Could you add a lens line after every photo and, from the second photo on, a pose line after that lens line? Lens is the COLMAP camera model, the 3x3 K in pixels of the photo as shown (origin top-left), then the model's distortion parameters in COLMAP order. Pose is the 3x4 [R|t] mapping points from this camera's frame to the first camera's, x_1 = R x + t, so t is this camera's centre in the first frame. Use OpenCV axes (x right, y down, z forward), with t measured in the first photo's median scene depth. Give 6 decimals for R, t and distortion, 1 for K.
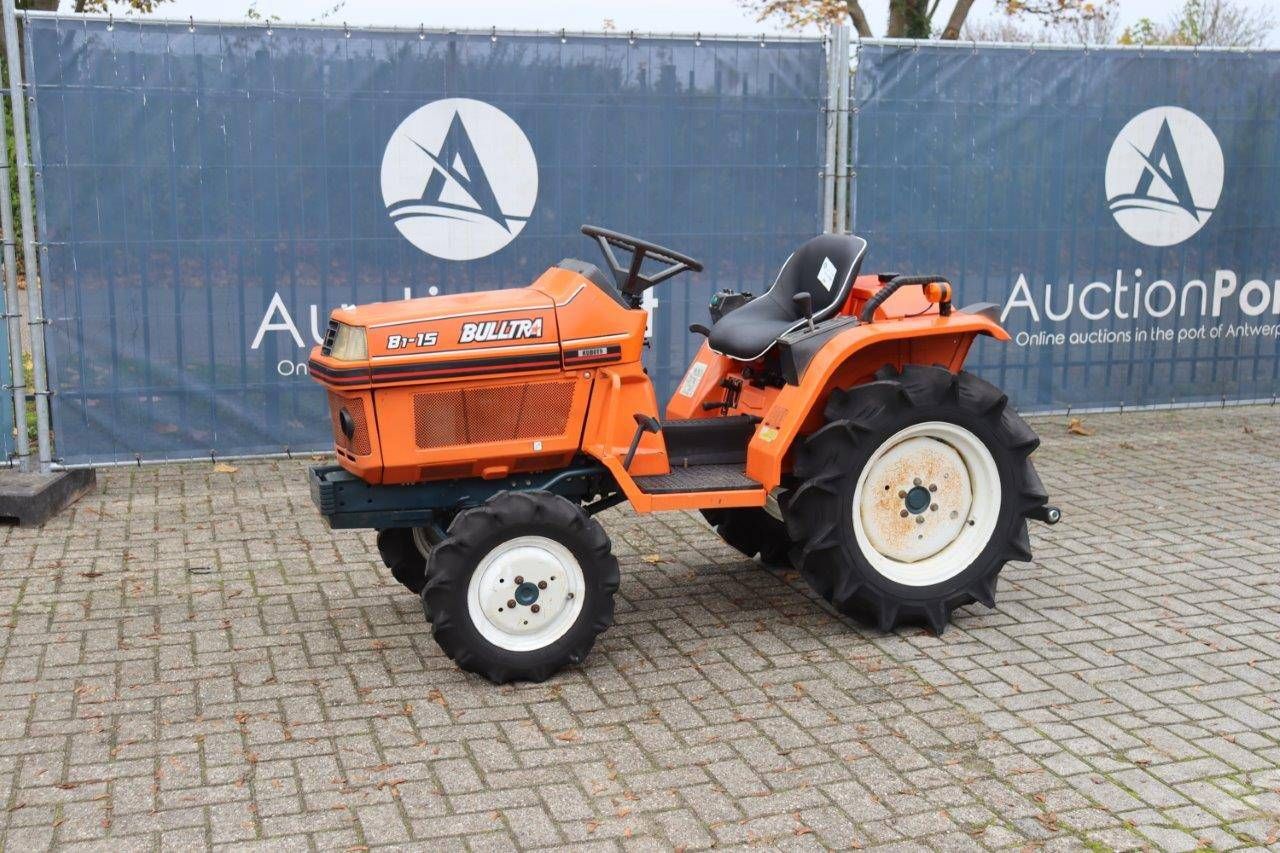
lens RADIAL K [[1495.2, 0, 625.5], [0, 1495.2, 430.2], [0, 0, 1]] dist [-0.039554, 0.208387]
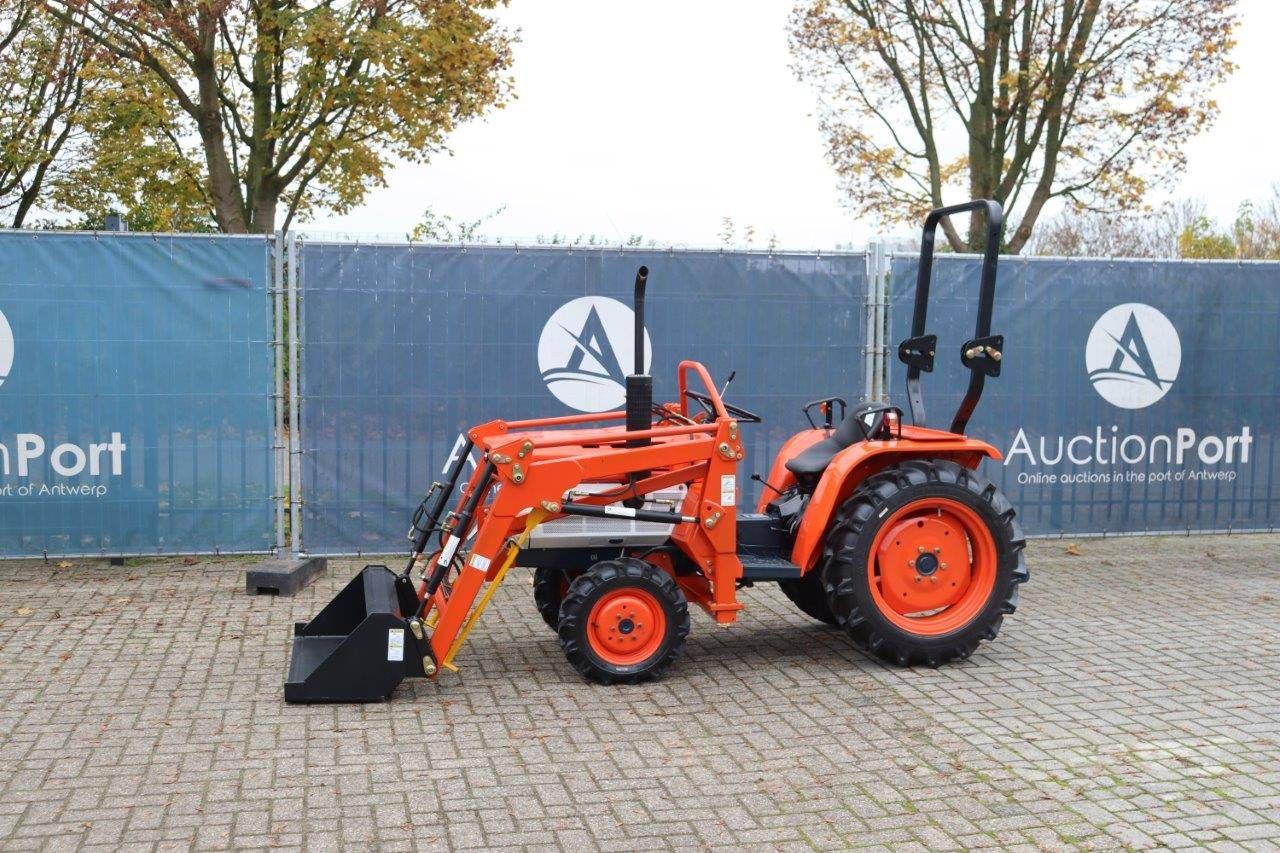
lens RADIAL K [[1380.2, 0, 640.0], [0, 1380.2, 426.5], [0, 0, 1]] dist [-0.071647, 0.219421]
pose [[0.996833, 0.011274, -0.078718, 0.044171], [-0.020018, 0.993598, -0.111187, 0.054379], [0.076960, 0.112410, 0.990677, -0.347876]]
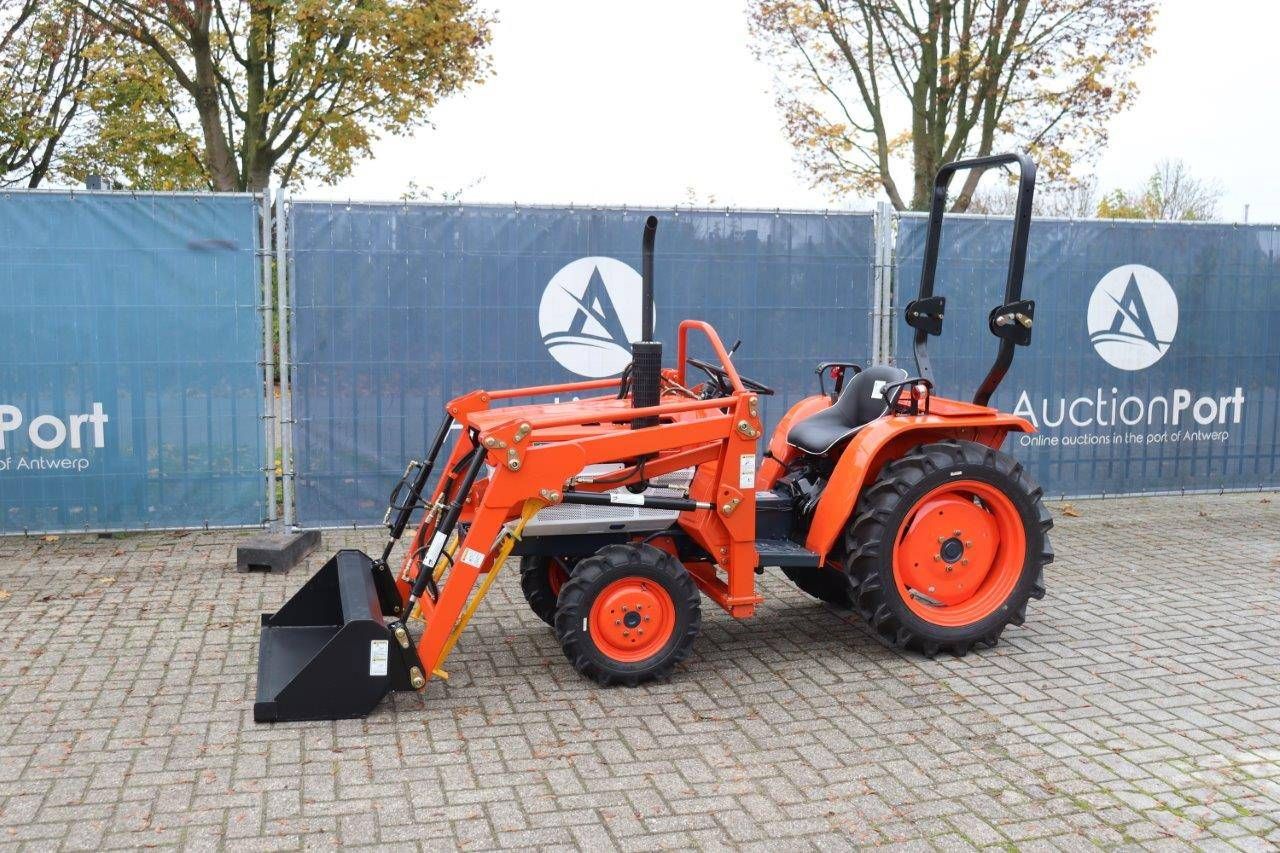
lens RADIAL K [[1231.2, 0, 635.1], [0, 1231.2, 423.0], [0, 0, 1]] dist [-0.115976, 0.179657]
pose [[0.998714, 0.007948, -0.050063, -0.030562], [-0.011728, 0.997064, -0.075672, 0.011610], [0.049315, 0.076162, 0.995875, -0.108671]]
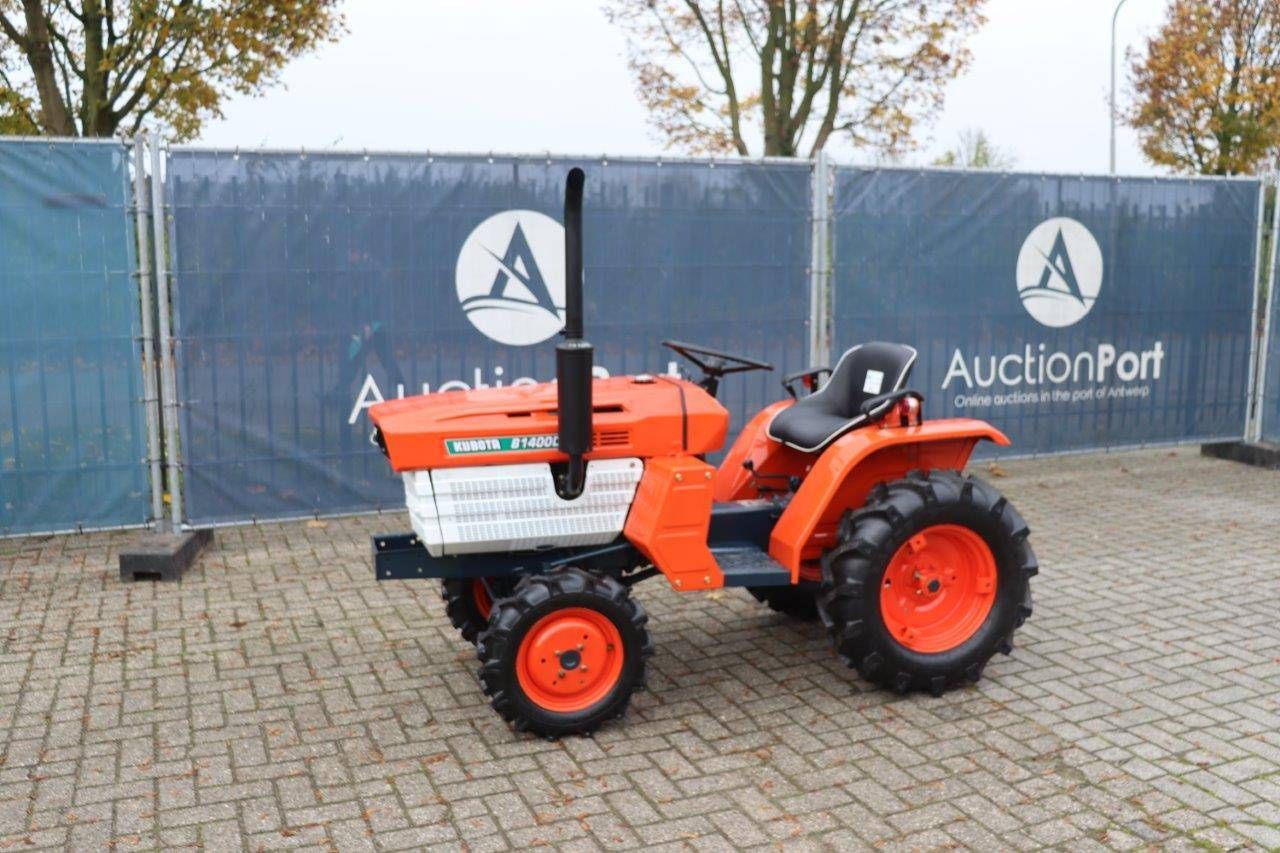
lens RADIAL K [[1180.5, 0, 633.4], [0, 1180.5, 422.7], [0, 0, 1]] dist [-0.139753, 0.186125]
pose [[0.996551, -0.019130, 0.080744, -0.137291], [0.022342, 0.998987, -0.039069, -0.019021], [-0.079914, 0.040738, 0.995969, 0.085746]]
